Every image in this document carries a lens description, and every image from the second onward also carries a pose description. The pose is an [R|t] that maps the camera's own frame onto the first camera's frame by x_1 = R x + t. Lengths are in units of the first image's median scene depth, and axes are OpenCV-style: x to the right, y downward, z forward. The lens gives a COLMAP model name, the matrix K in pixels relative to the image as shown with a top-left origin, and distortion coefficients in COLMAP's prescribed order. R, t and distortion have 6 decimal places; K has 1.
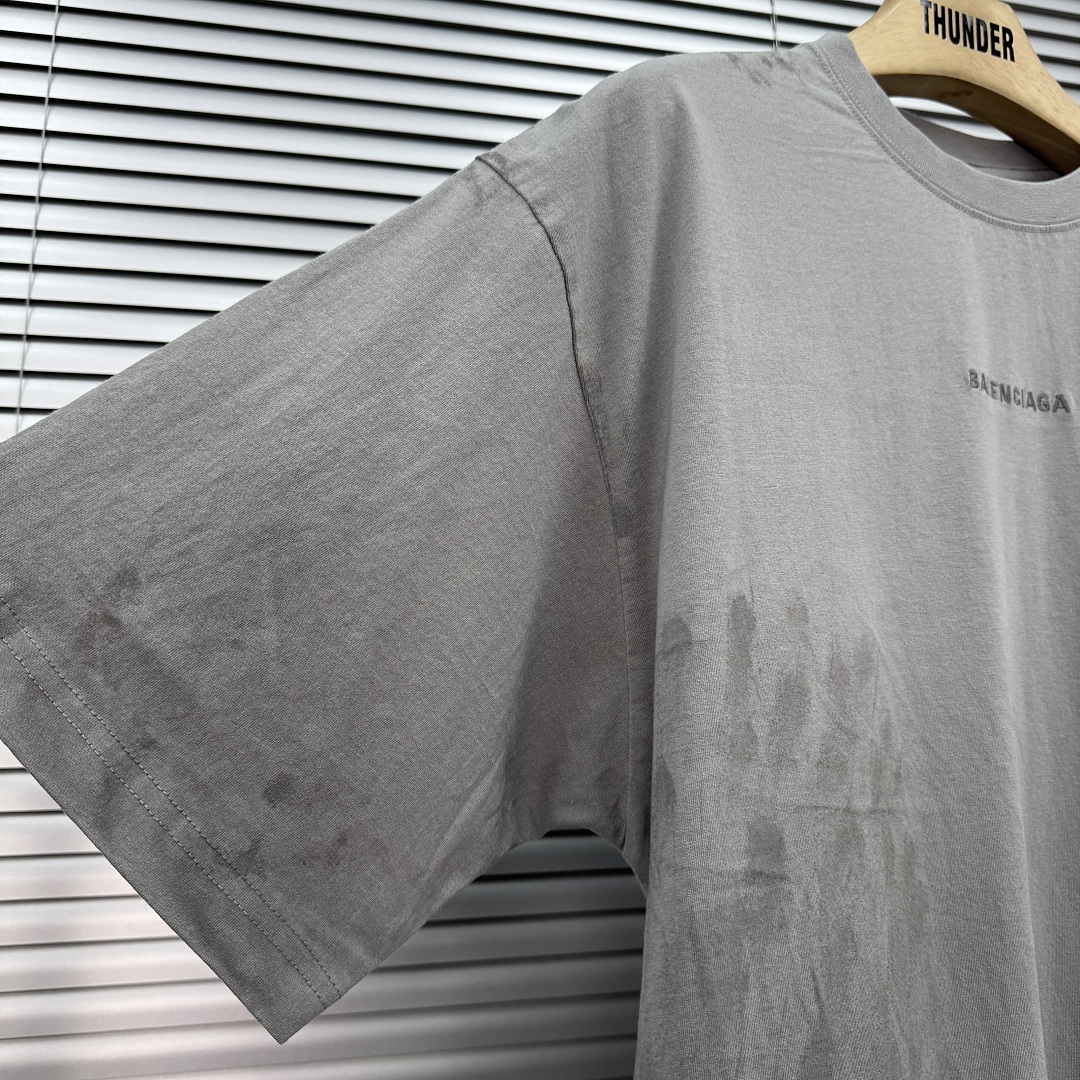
lens RADIAL K [[961.0, 0, 542.3], [0, 961.0, 575.6], [0, 0, 1]] dist [0.067662, -0.106607]
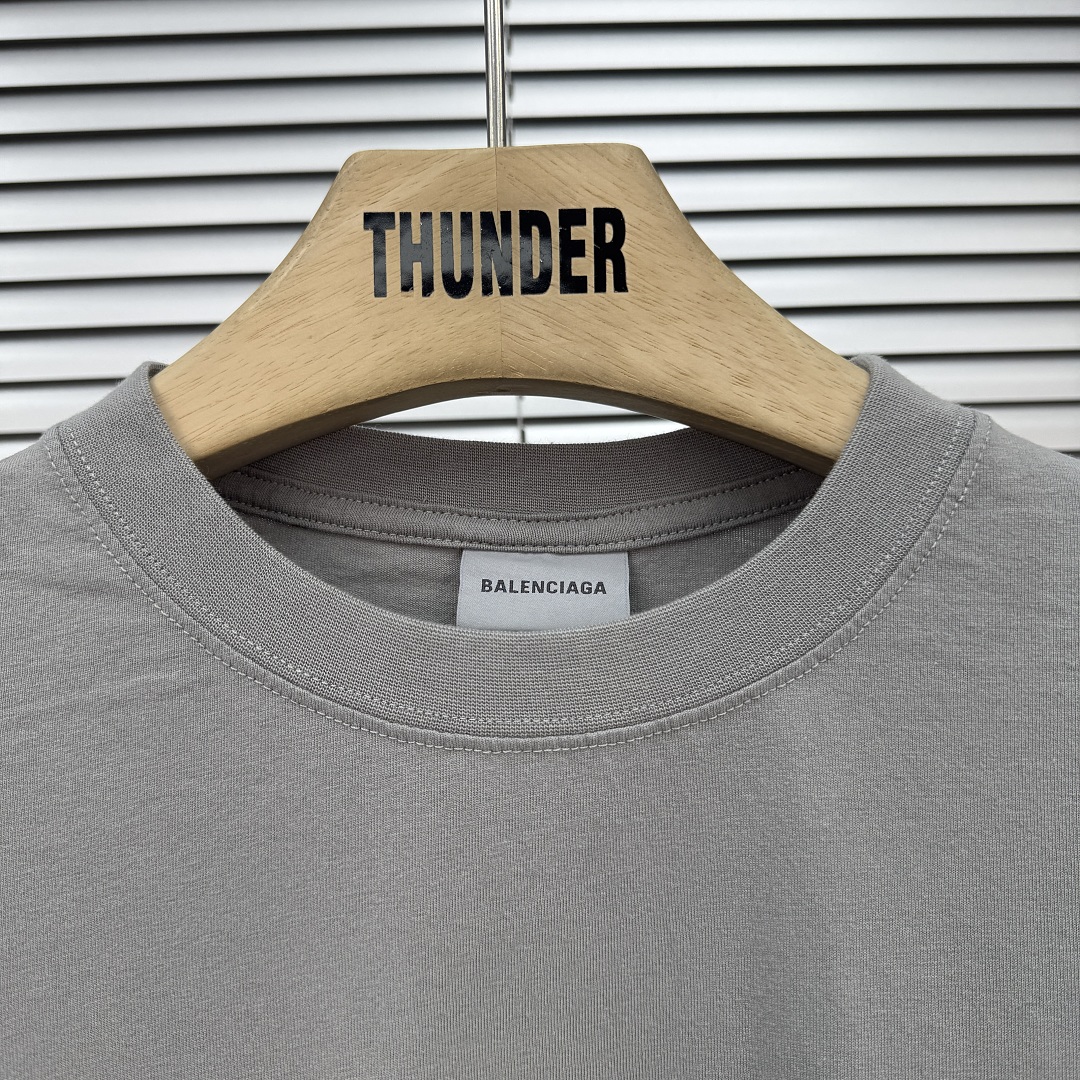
lens RADIAL K [[961.0, 0, 542.3], [0, 961.0, 575.6], [0, 0, 1]] dist [0.067662, -0.106607]
pose [[0.943824, -0.064308, -0.324130, 0.596559], [0.105325, 0.988266, 0.110619, -0.464737], [0.313213, -0.138544, 0.939523, 0.569961]]
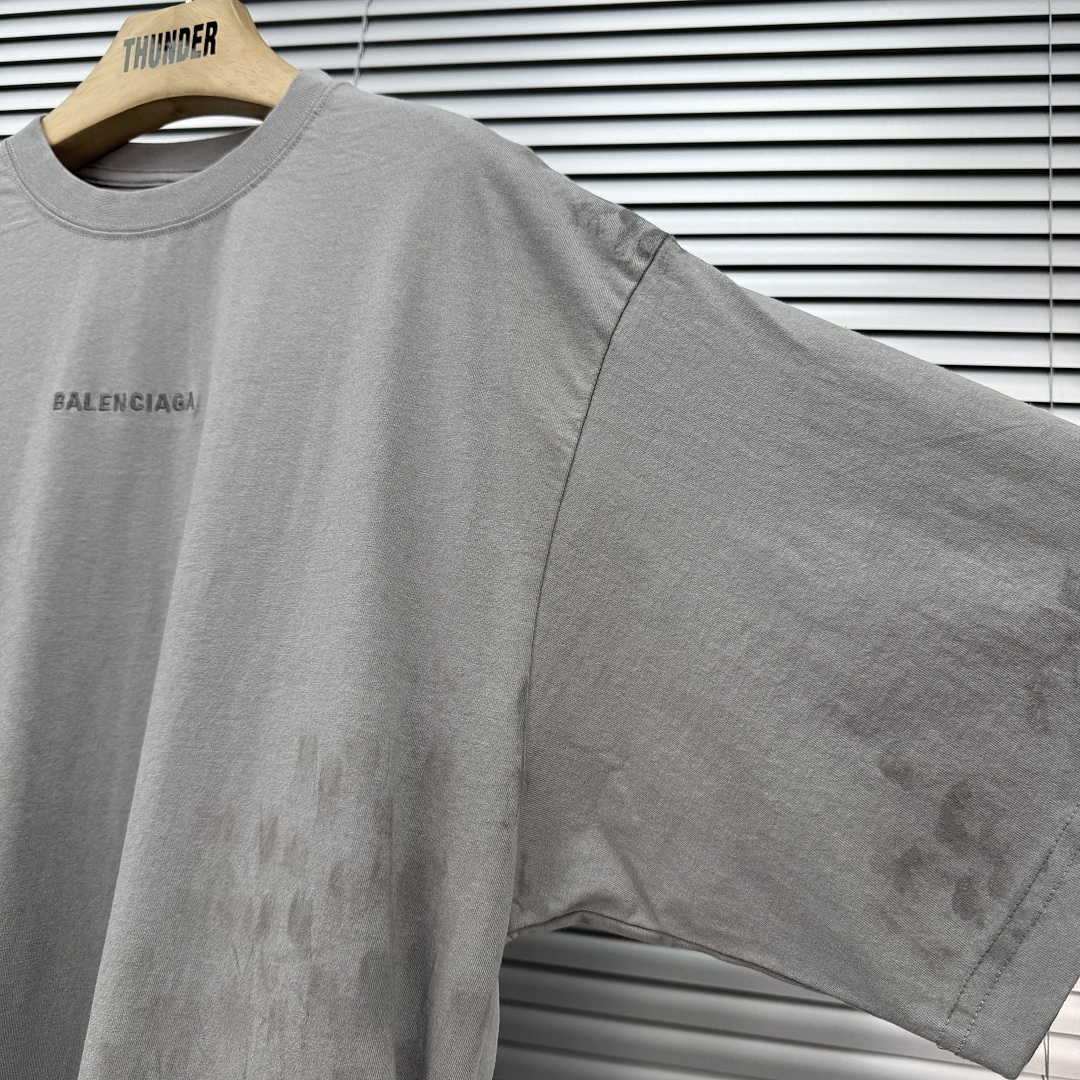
lens RADIAL K [[961.0, 0, 542.3], [0, 961.0, 575.6], [0, 0, 1]] dist [0.067662, -0.106607]
pose [[0.799345, -0.079688, -0.595564, 1.324172], [0.071660, 0.996736, -0.037186, 0.059478], [0.596583, -0.012954, 0.802446, 0.407378]]
